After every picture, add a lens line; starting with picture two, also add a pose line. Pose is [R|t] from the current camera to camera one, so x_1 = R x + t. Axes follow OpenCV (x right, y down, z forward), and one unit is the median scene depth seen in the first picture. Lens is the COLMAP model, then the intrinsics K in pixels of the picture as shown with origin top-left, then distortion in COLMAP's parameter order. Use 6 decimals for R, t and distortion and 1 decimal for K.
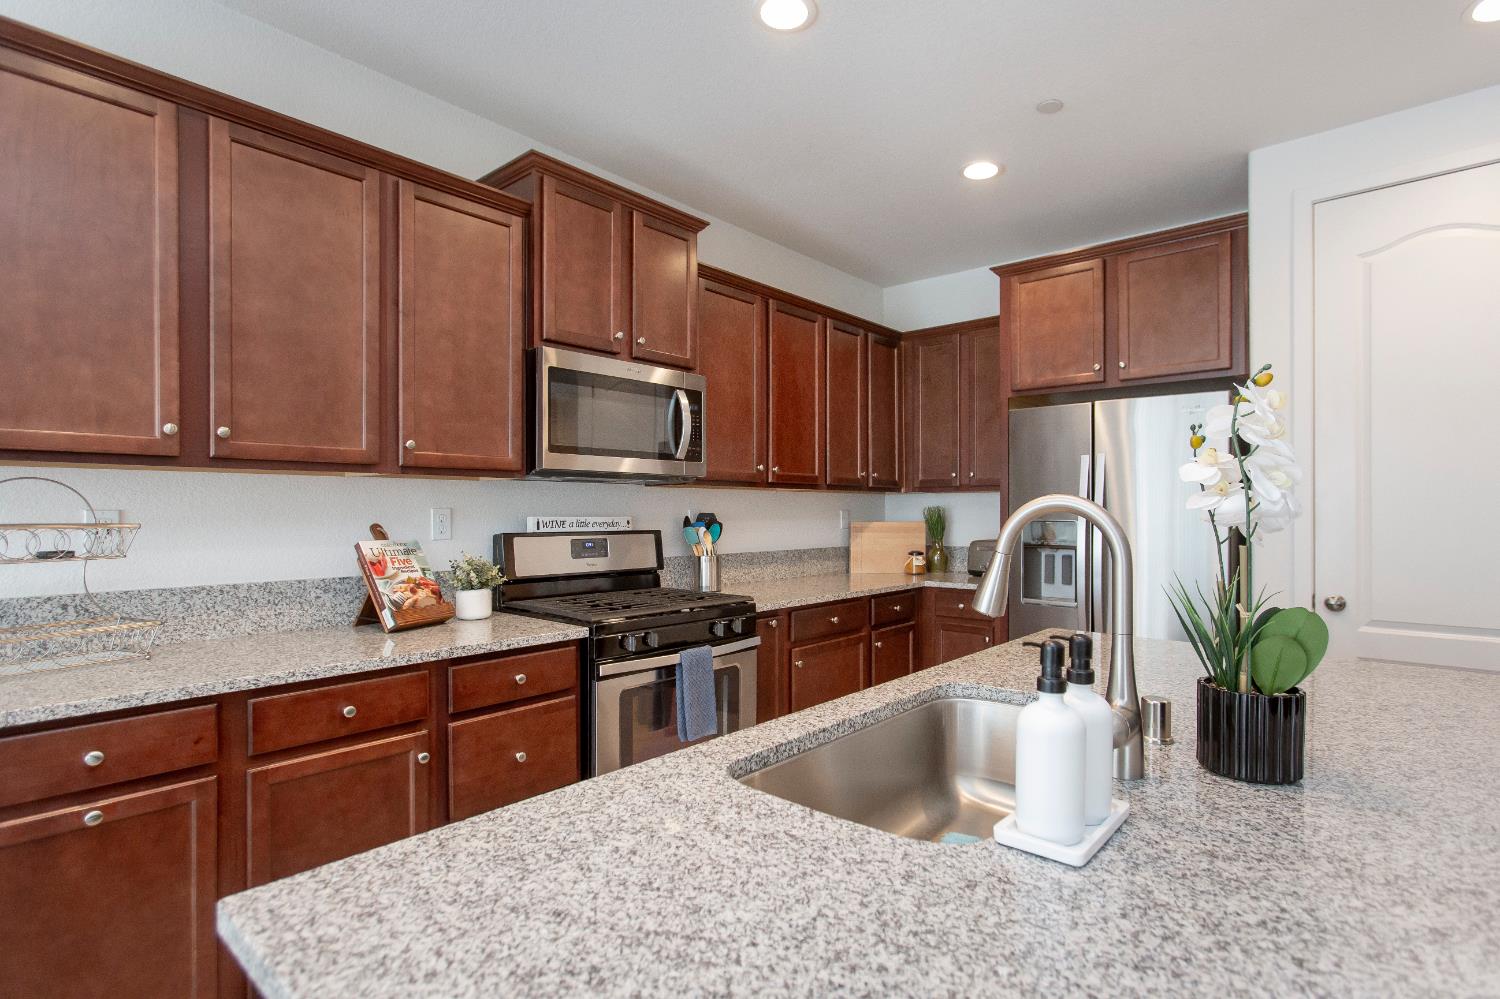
lens RADIAL K [[750.5, 0, 768.9], [0, 750.5, 509.9], [0, 0, 1]] dist [0.003524, 0.000573]
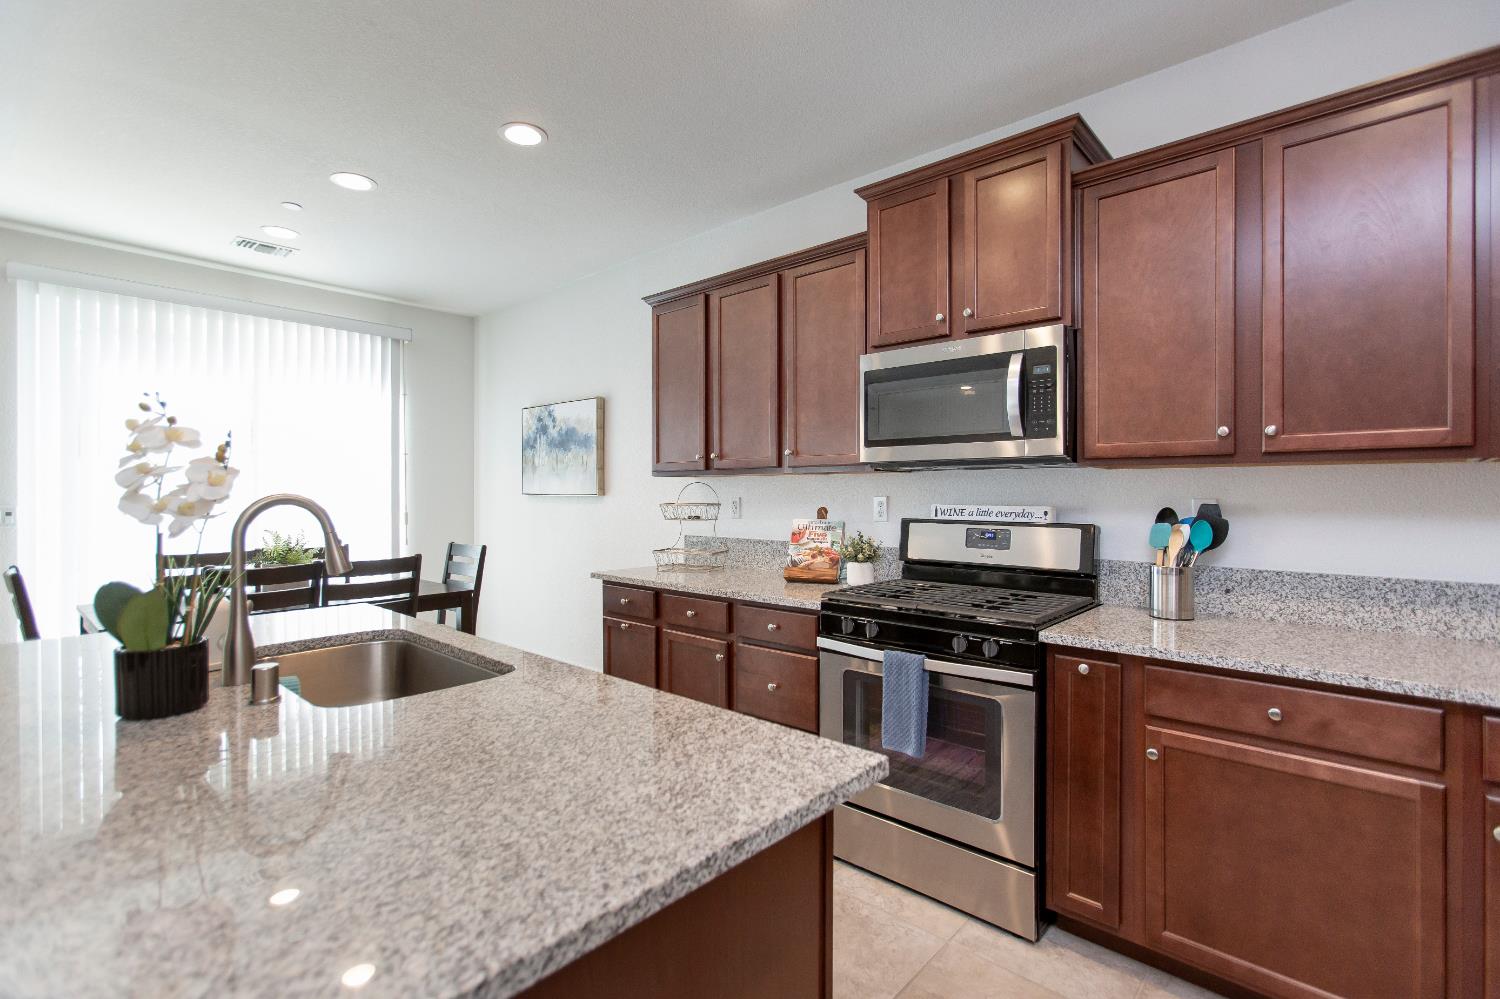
lens RADIAL K [[706.7, 0, 781.0], [0, 706.7, 497.0], [0, 0, 1]] dist [-0.008693, 0.010842]
pose [[-0.008335, -0.002851, -0.999961, 0.675233], [-0.007021, 0.999971, -0.002793, 0.002270], [0.999941, 0.006998, -0.008355, 0.771124]]
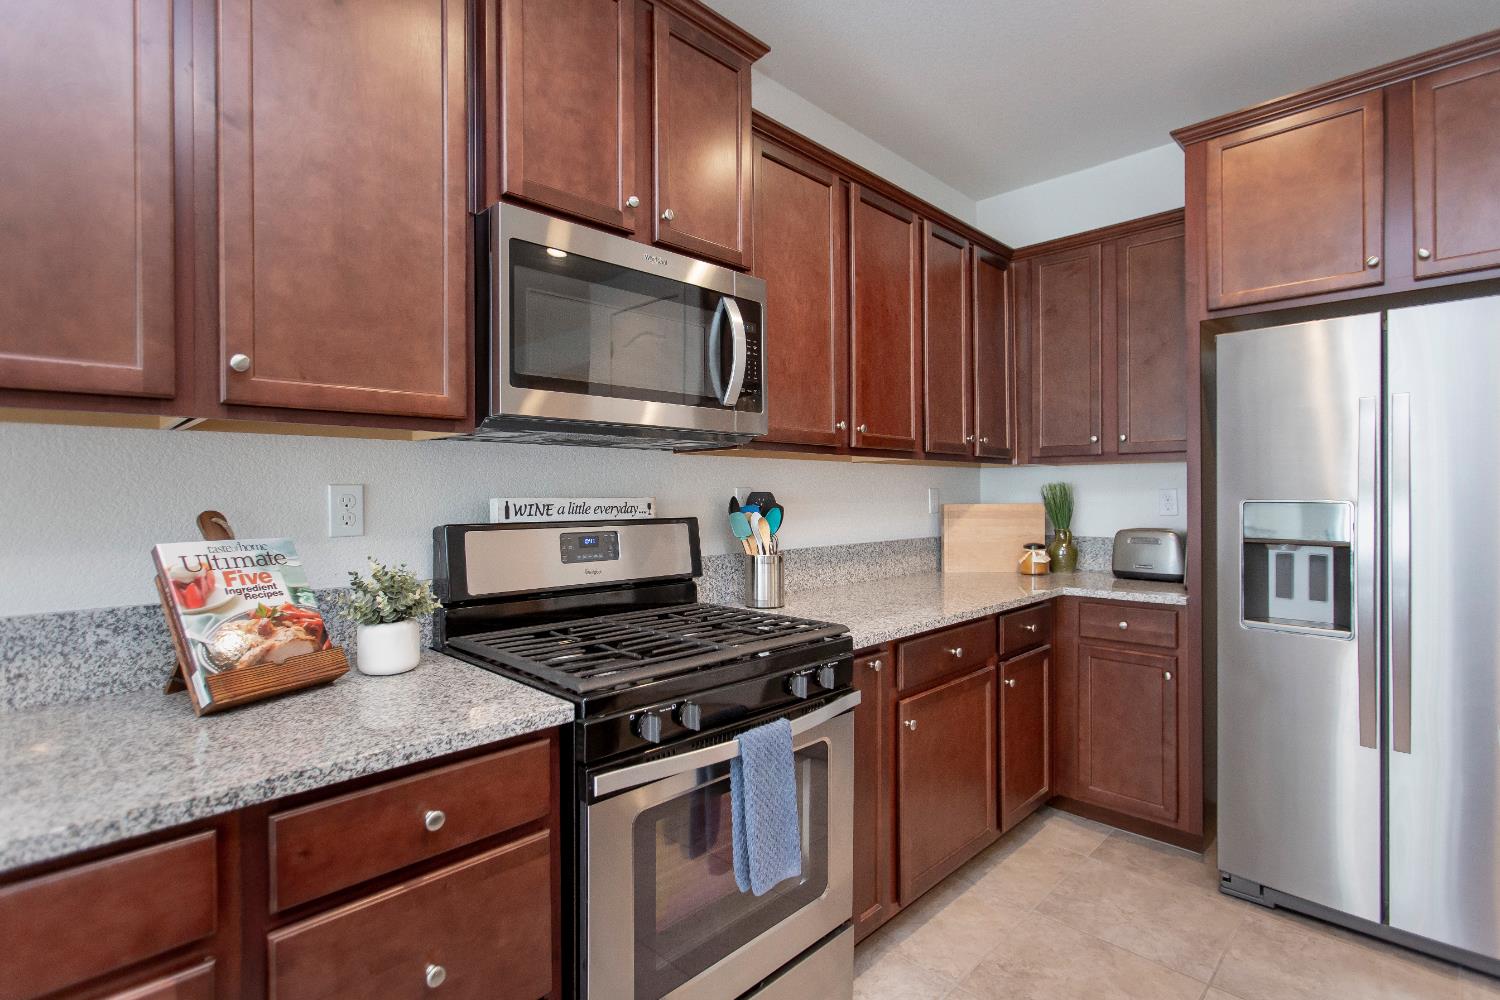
lens RADIAL K [[706.7, 0, 720.2], [0, 706.7, 490.8], [0, 0, 1]] dist [-0.008693, 0.010842]
pose [[0.995602, -0.005098, -0.093548, -0.071837], [0.004814, 0.999983, -0.003257, 0.005473], [0.093563, 0.002792, 0.995609, 0.414791]]
